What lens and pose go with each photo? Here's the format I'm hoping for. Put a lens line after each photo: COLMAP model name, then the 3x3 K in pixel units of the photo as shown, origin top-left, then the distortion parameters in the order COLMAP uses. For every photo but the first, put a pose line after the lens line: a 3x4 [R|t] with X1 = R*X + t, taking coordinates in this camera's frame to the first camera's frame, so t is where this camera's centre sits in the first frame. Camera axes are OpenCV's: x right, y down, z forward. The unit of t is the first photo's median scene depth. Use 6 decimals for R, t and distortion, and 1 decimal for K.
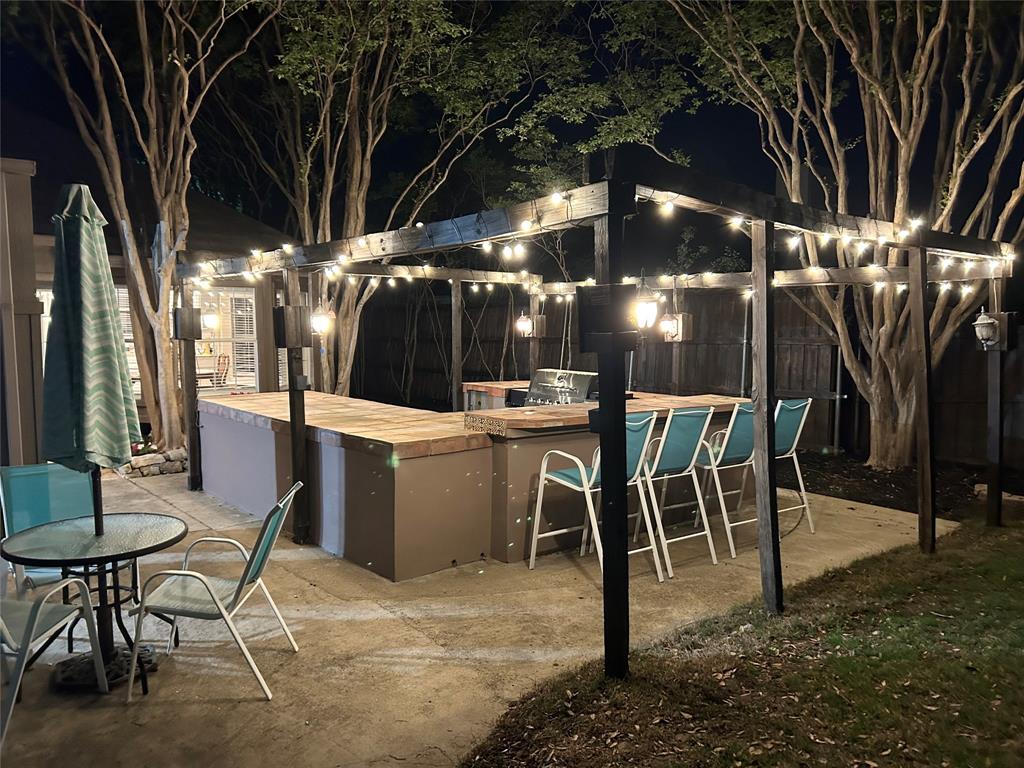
lens RADIAL K [[760.7, 0, 512.0], [0, 760.7, 384.0], [0, 0, 1]] dist [0.044349, -0.070002]
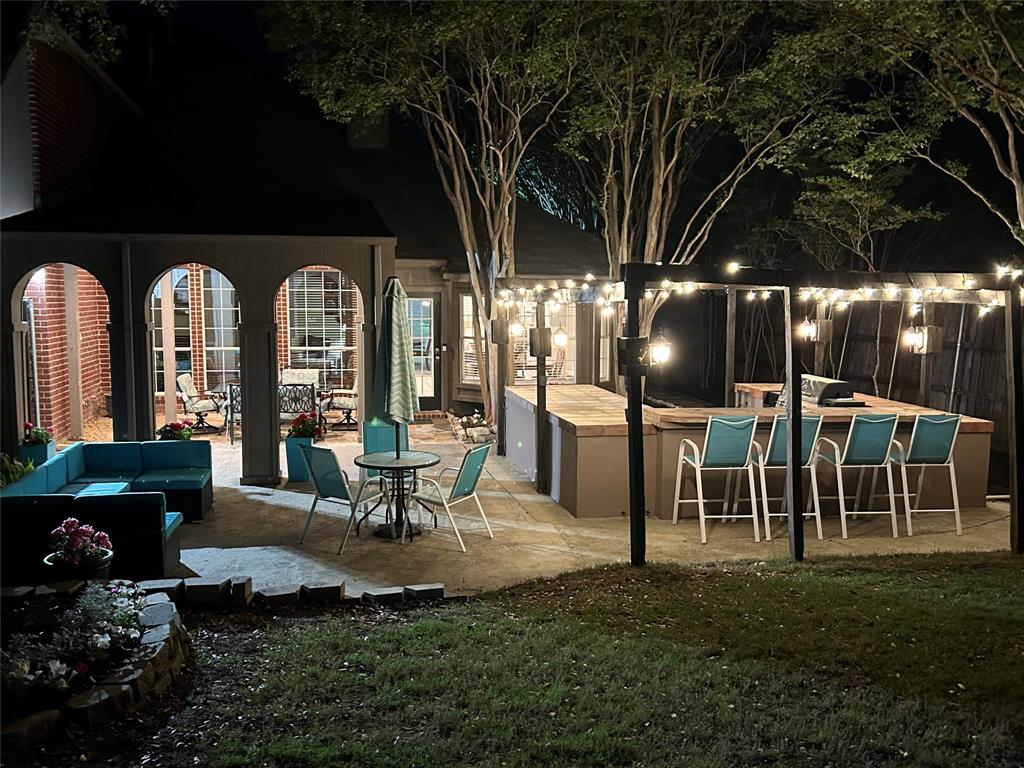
lens RADIAL K [[976.2, 0, 512.0], [0, 976.2, 384.0], [0, 0, 1]] dist [0.001358, -0.005470]
pose [[0.868280, 0.047395, -0.493805, 0.591596], [-0.039397, 0.998870, 0.026597, -0.043360], [0.494508, -0.003639, 0.869166, -0.639130]]
